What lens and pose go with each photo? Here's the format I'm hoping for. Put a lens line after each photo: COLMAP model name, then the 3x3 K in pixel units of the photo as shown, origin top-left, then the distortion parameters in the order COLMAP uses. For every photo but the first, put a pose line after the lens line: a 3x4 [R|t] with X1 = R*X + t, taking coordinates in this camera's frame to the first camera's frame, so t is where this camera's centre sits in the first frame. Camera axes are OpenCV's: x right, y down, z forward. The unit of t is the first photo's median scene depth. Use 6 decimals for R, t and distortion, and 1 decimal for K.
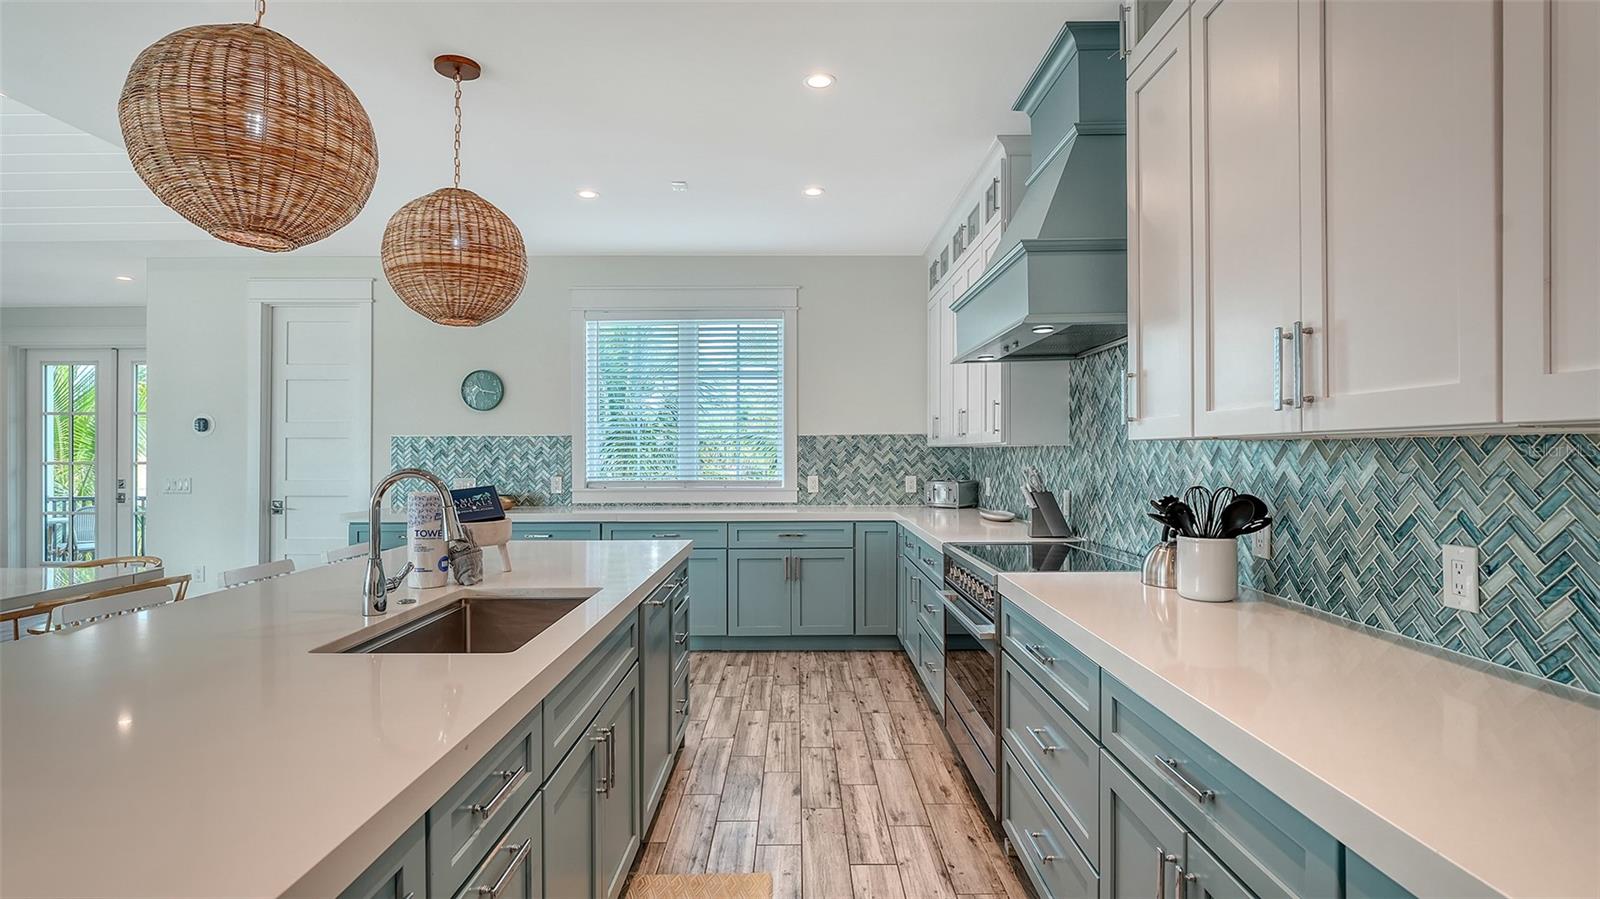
lens RADIAL K [[771.2, 0, 800.0], [0, 771.2, 449.5], [0, 0, 1]] dist [-0.012463, -0.000313]
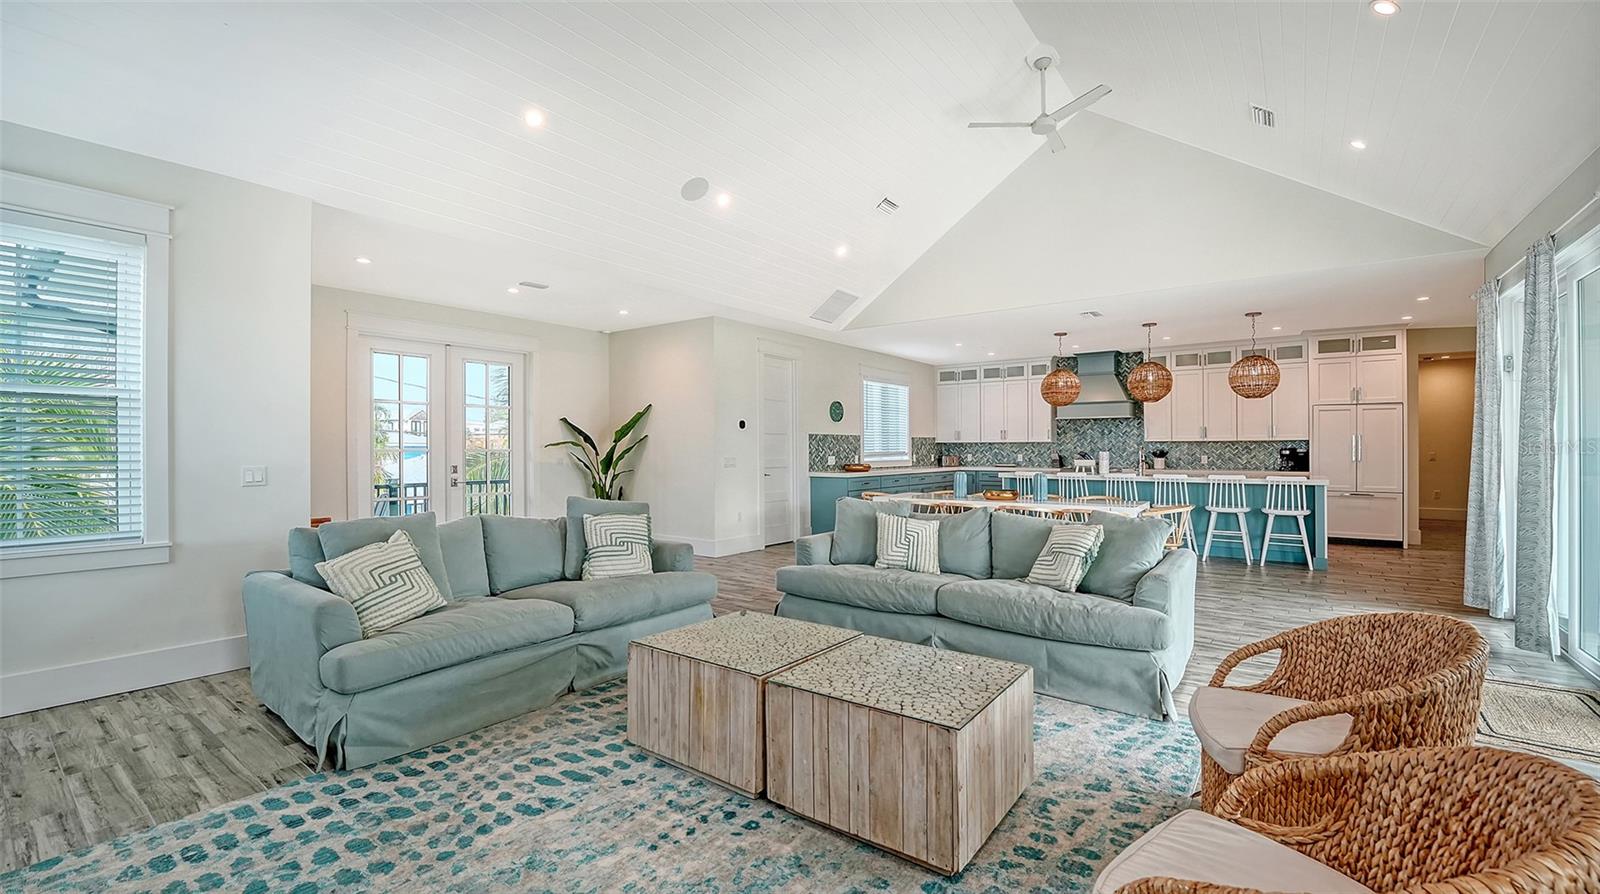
lens RADIAL K [[715.4, 0, 756.0], [0, 715.4, 449.0], [0, 0, 1]] dist [-0.000569, -0.020118]
pose [[0.608105, 0.002774, 0.793852, -3.238590], [-0.002194, 0.999996, -0.001814, 0.036525], [-0.793854, -0.000639, 0.608108, 0.093830]]
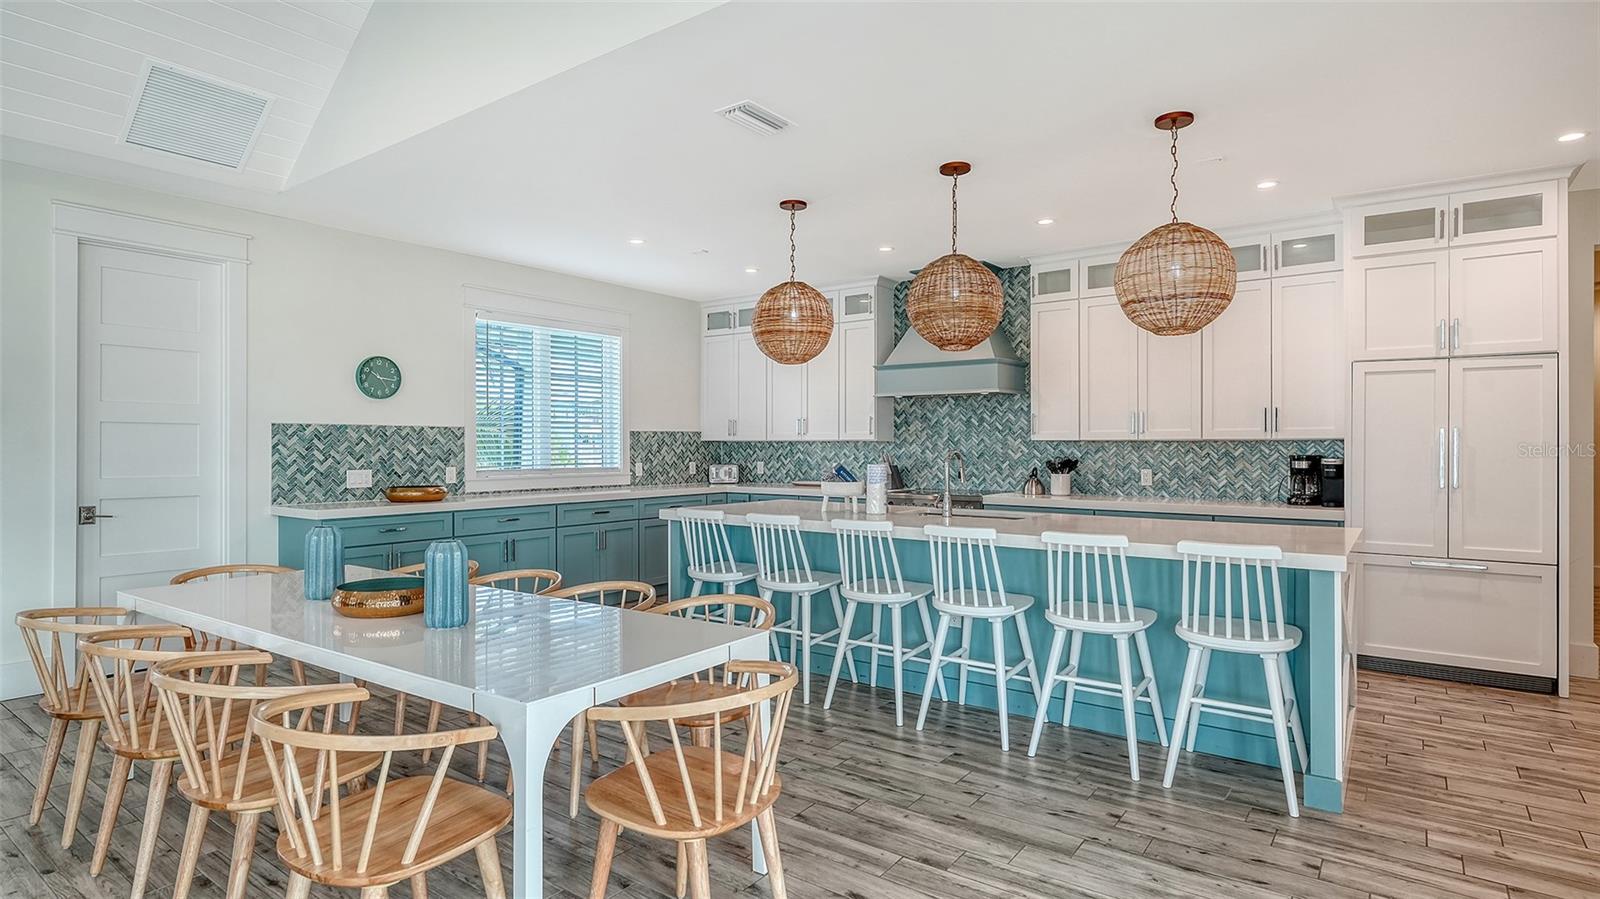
lens RADIAL K [[851.0, 0, 767.8], [0, 851.0, 445.0], [0, 0, 1]] dist [-0.016656, -0.000298]
pose [[0.611525, 0.003838, 0.791215, -1.553399], [-0.004519, 0.999989, -0.001358, 0.009042], [-0.791212, -0.002745, 0.611536, -0.038864]]
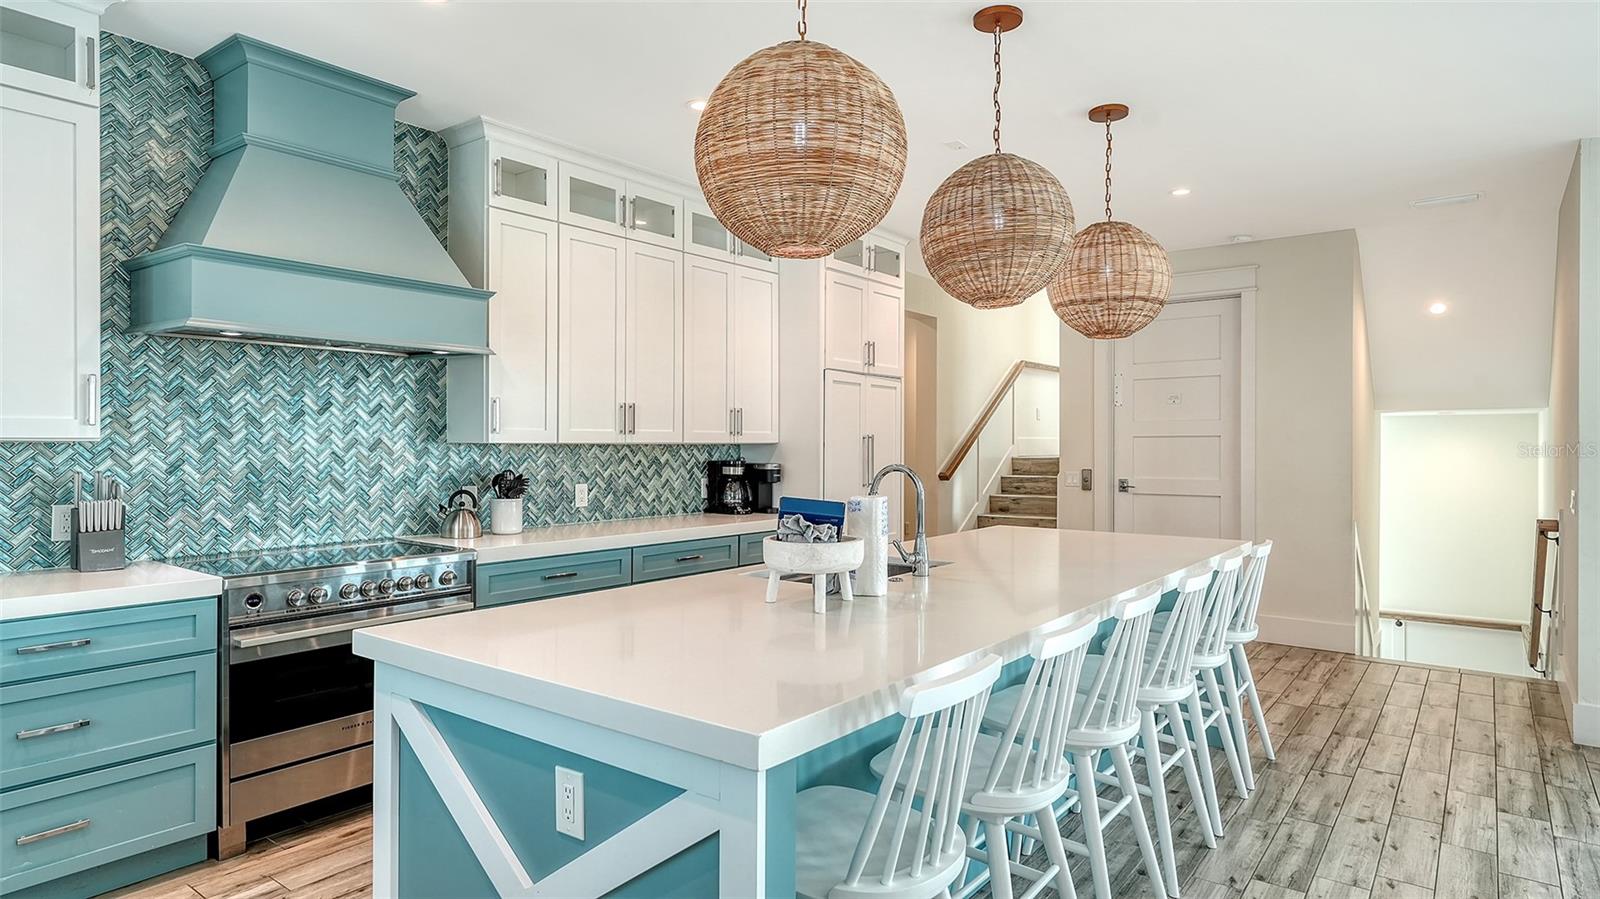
lens RADIAL K [[888.1, 0, 838.7], [0, 888.1, 453.0], [0, 0, 1]] dist [0.003591, 0.000307]
pose [[-0.806645, -0.004900, 0.591016, -0.748740], [-0.002033, 0.999983, 0.005516, -0.000968], [-0.591033, 0.003248, -0.806641, 1.289461]]
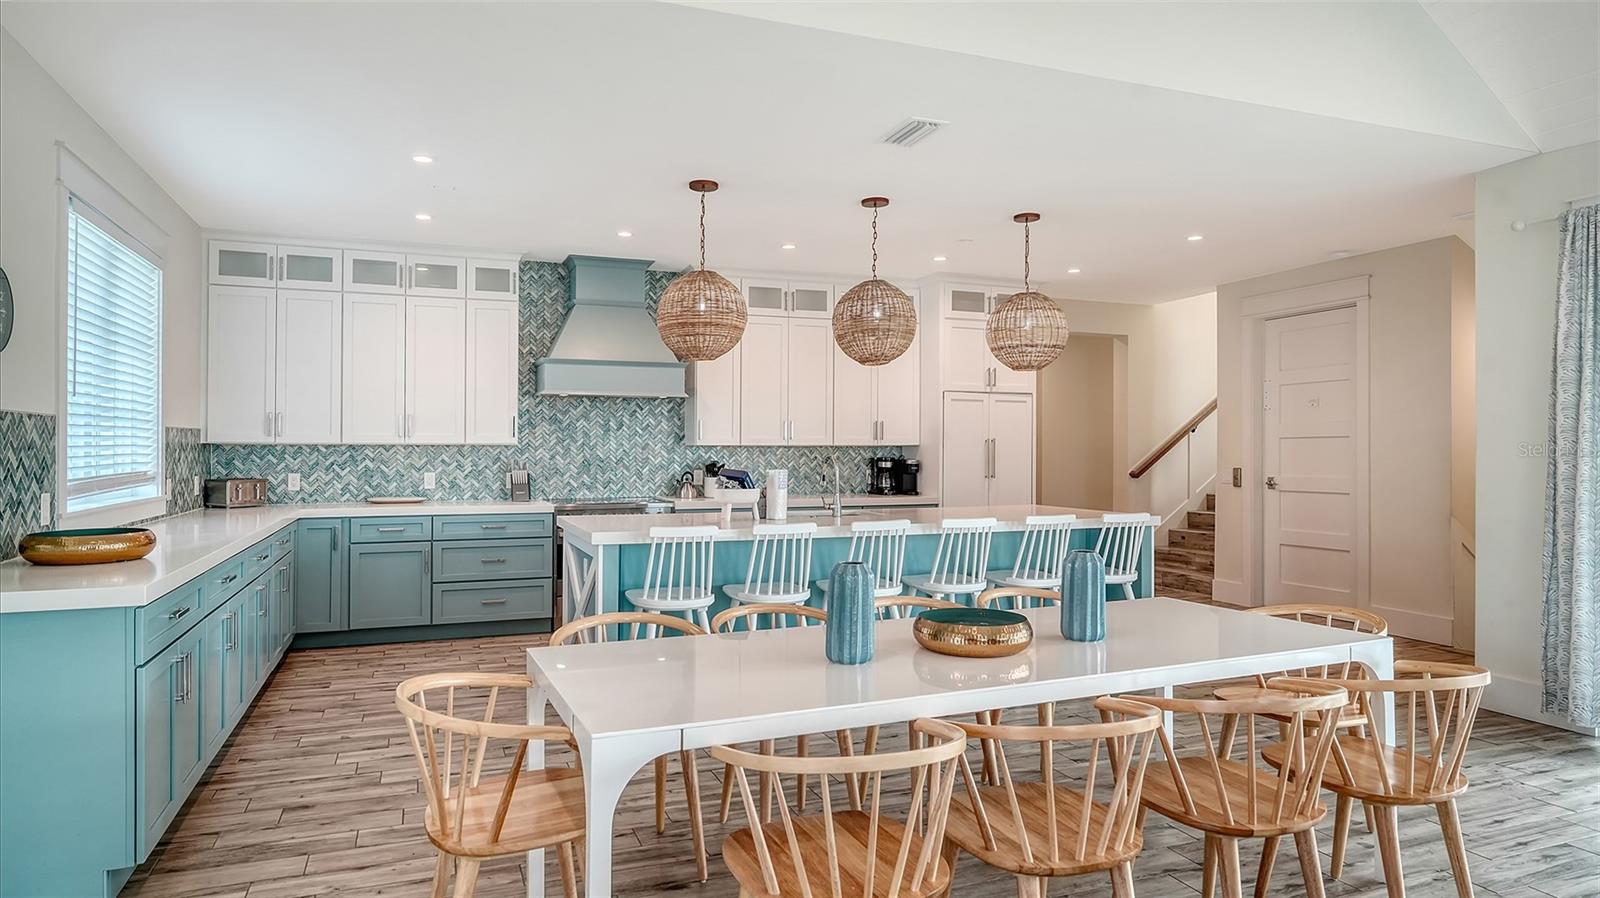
lens RADIAL K [[939.4, 0, 800.0], [0, 939.4, 449.0], [0, 0, 1]] dist [-0.001403, 0.000020]
pose [[-0.378552, 0.004839, 0.925567, -1.777624], [-0.001606, 0.999981, -0.005885, 0.014141], [-0.925579, -0.003715, -0.378537, 1.231081]]
